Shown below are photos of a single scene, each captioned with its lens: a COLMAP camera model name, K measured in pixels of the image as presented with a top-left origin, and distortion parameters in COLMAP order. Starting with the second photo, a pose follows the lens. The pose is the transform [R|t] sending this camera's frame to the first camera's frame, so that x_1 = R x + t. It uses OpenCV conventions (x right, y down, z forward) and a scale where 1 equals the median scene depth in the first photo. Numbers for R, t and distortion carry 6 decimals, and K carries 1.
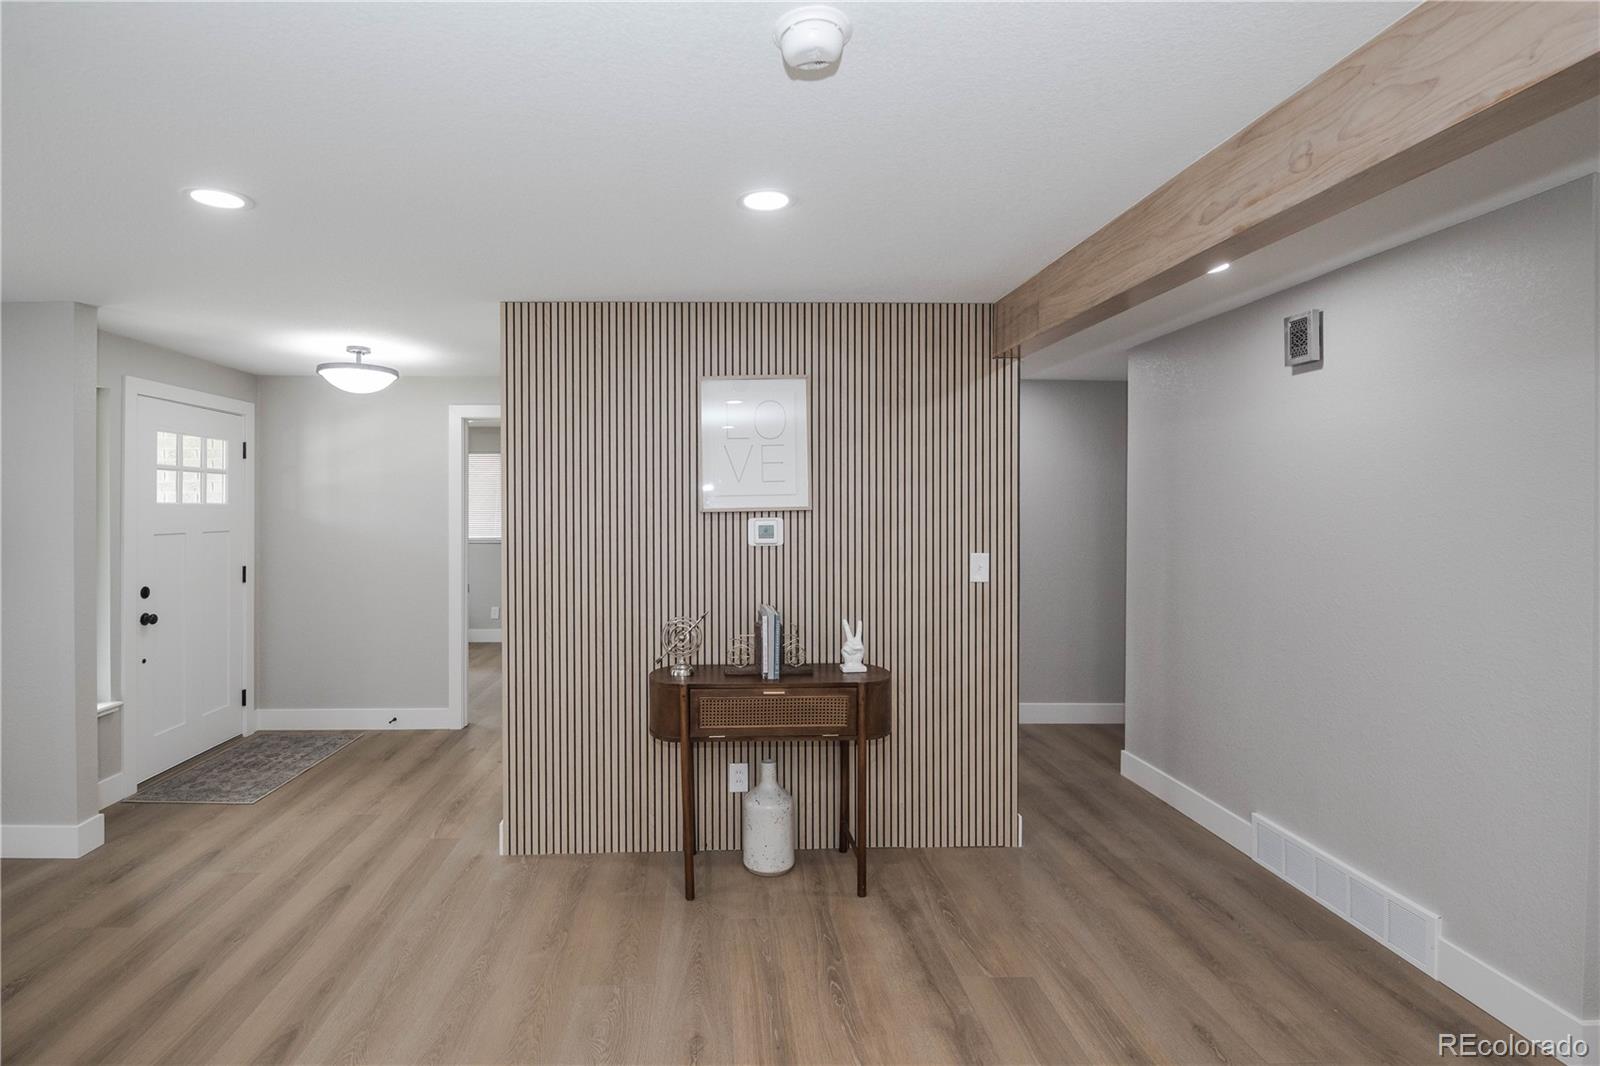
lens RADIAL K [[757.6, 0, 739.5], [0, 757.6, 515.8], [0, 0, 1]] dist [-0.012342, -0.000587]
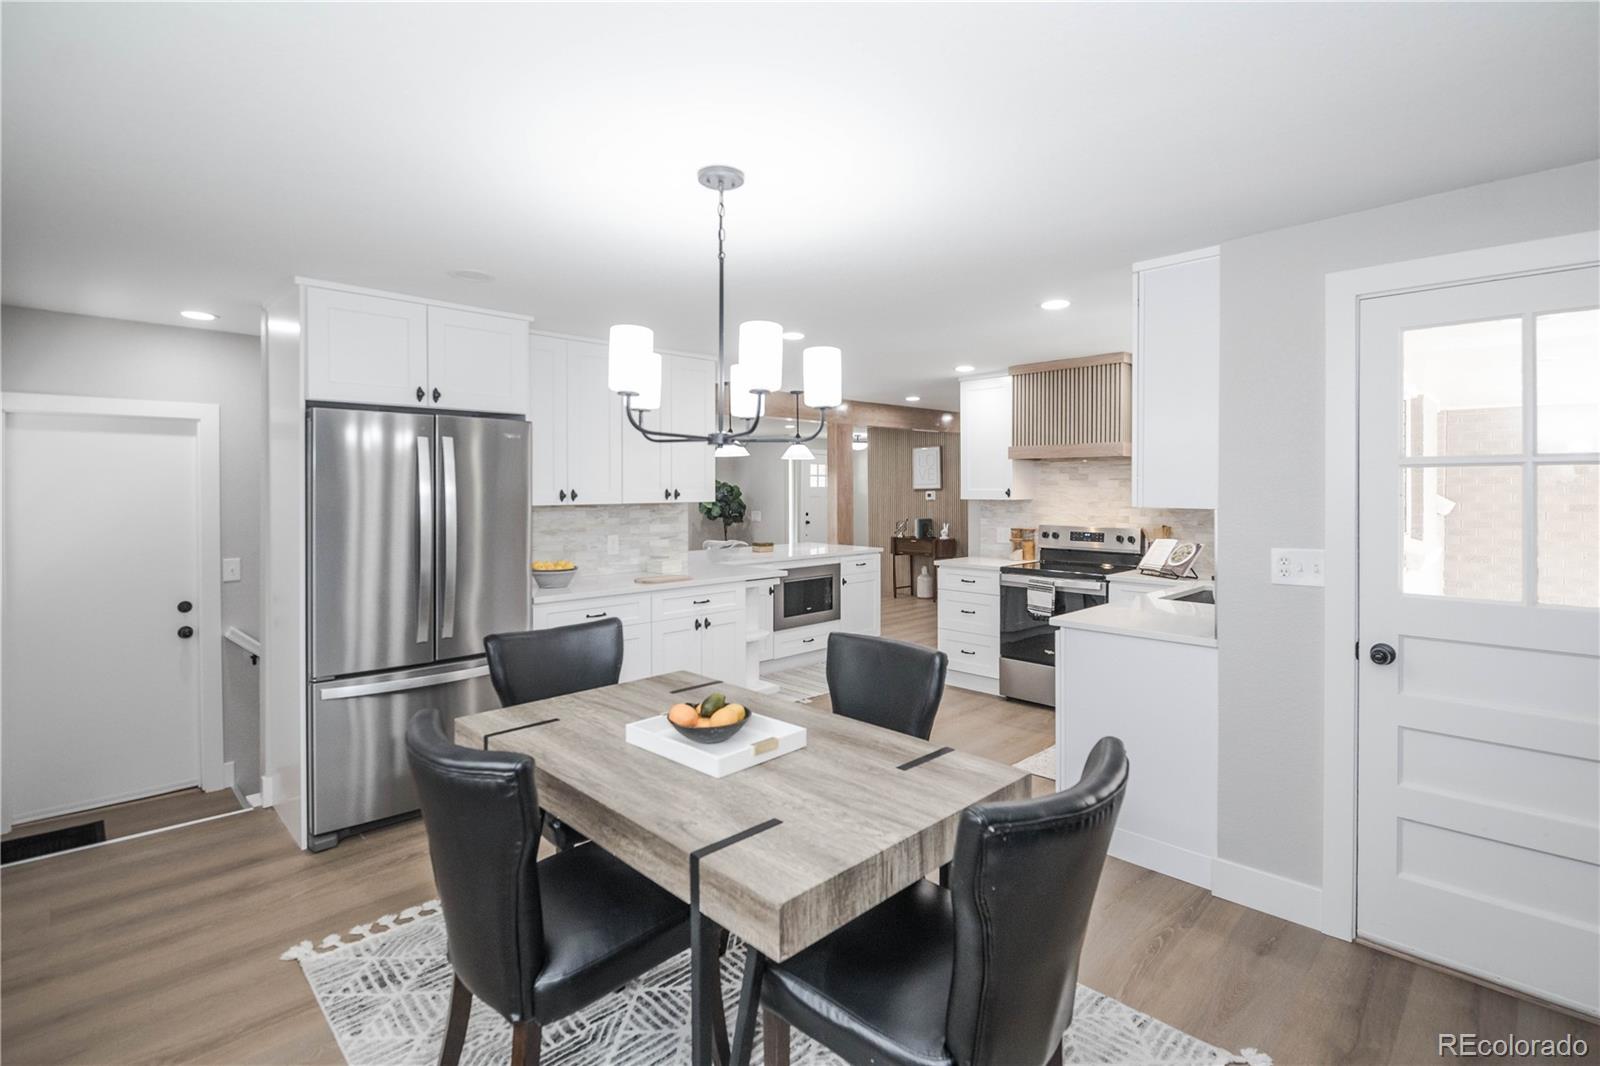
lens RADIAL K [[763.9, 0, 821.1], [0, 763.9, 488.1], [0, 0, 1]] dist [-0.000298, -0.011201]
pose [[0.694083, -0.001758, -0.719893, 2.008295], [-0.005393, 0.999956, -0.007642, 0.016507], [0.719875, 0.009186, 0.694043, -1.542101]]
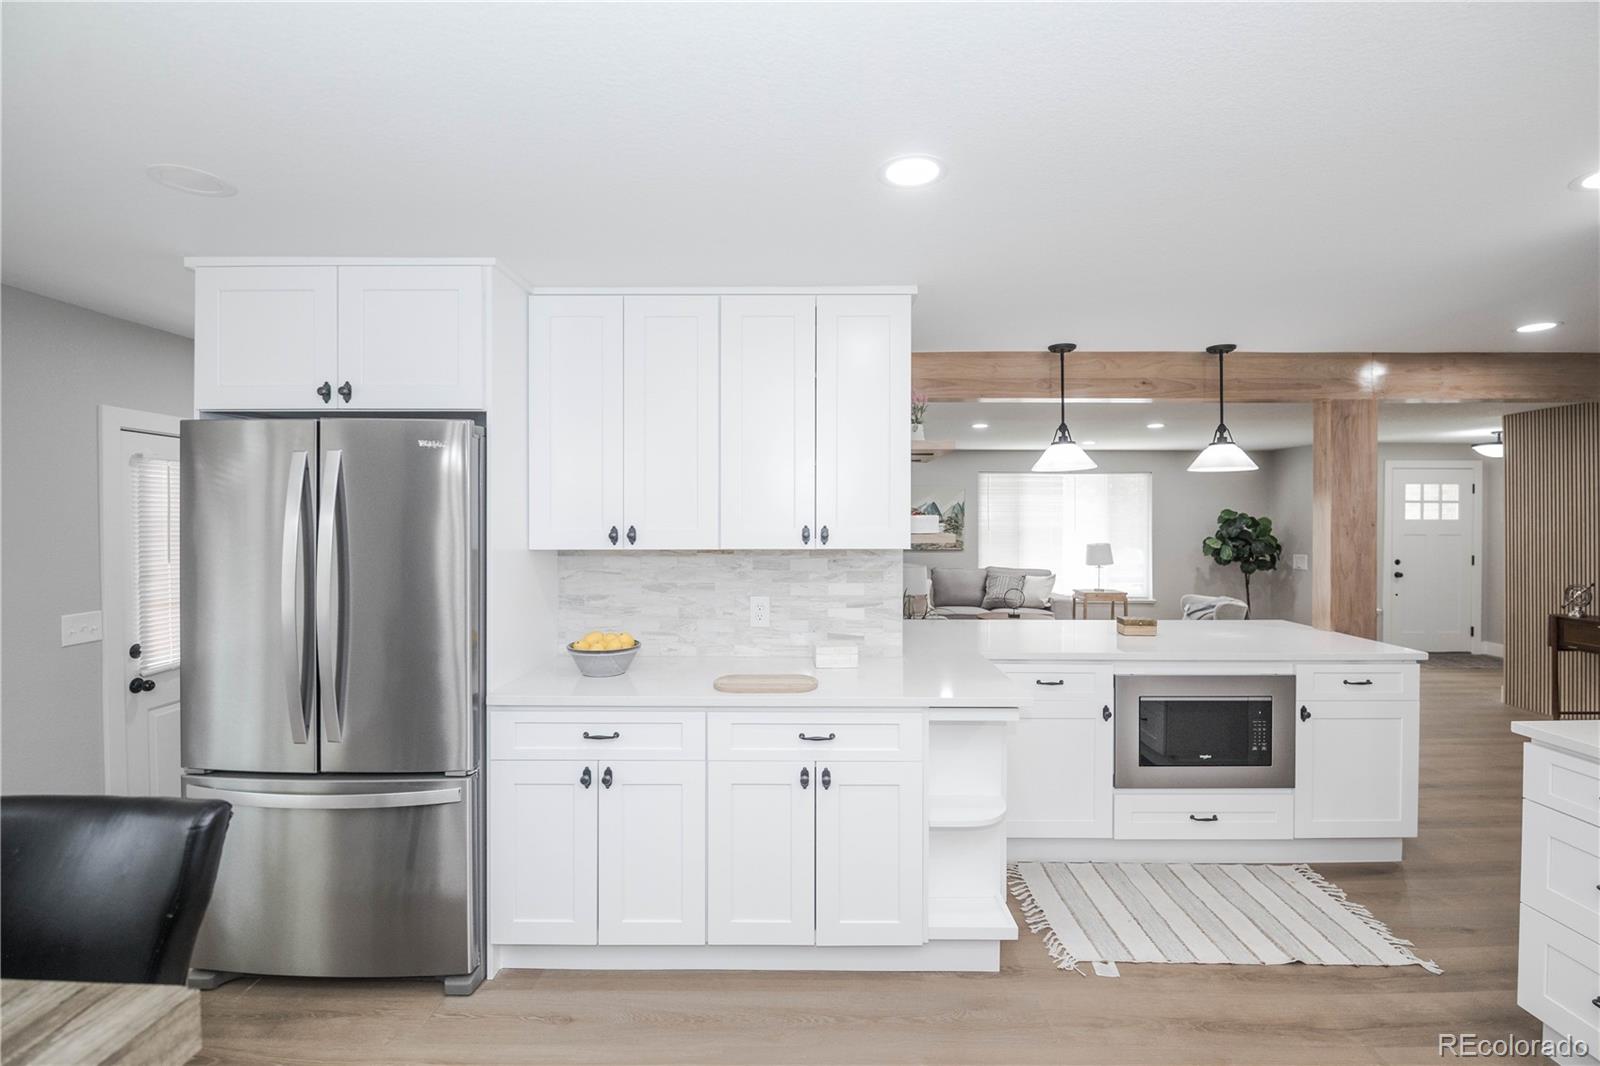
lens RADIAL K [[722.9, 0, 802.3], [0, 722.9, 520.7], [0, 0, 1]] dist [0.000332, -0.008987]
pose [[-0.037524, 0.001345, -0.999295, 1.557181], [-0.011011, 0.999938, 0.001760, 0.001363], [0.999235, 0.011069, -0.037507, -0.710500]]
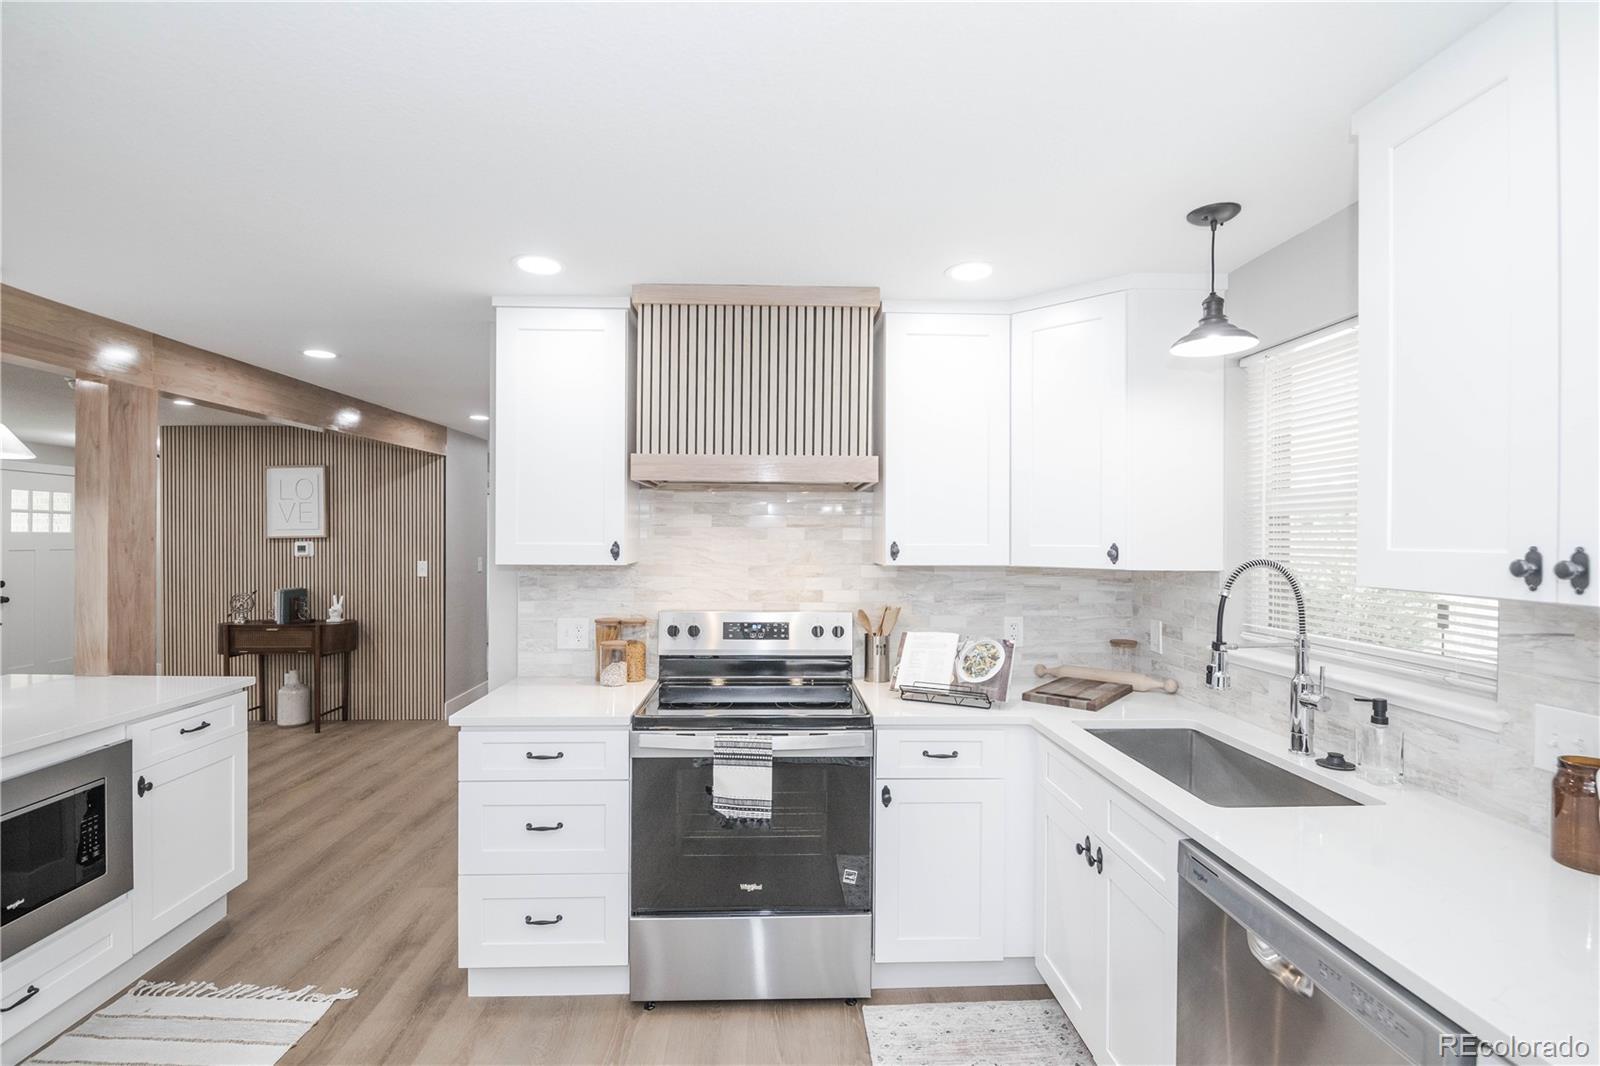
lens RADIAL K [[736.5, 0, 804.5], [0, 736.5, 536.7], [0, 0, 1]] dist [-0.000100, -0.009655]
pose [[0.999891, 0.003566, 0.014329, 1.239342], [-0.003442, 0.999956, -0.008676, 0.002161], [-0.014359, 0.008626, 0.999860, -0.830749]]
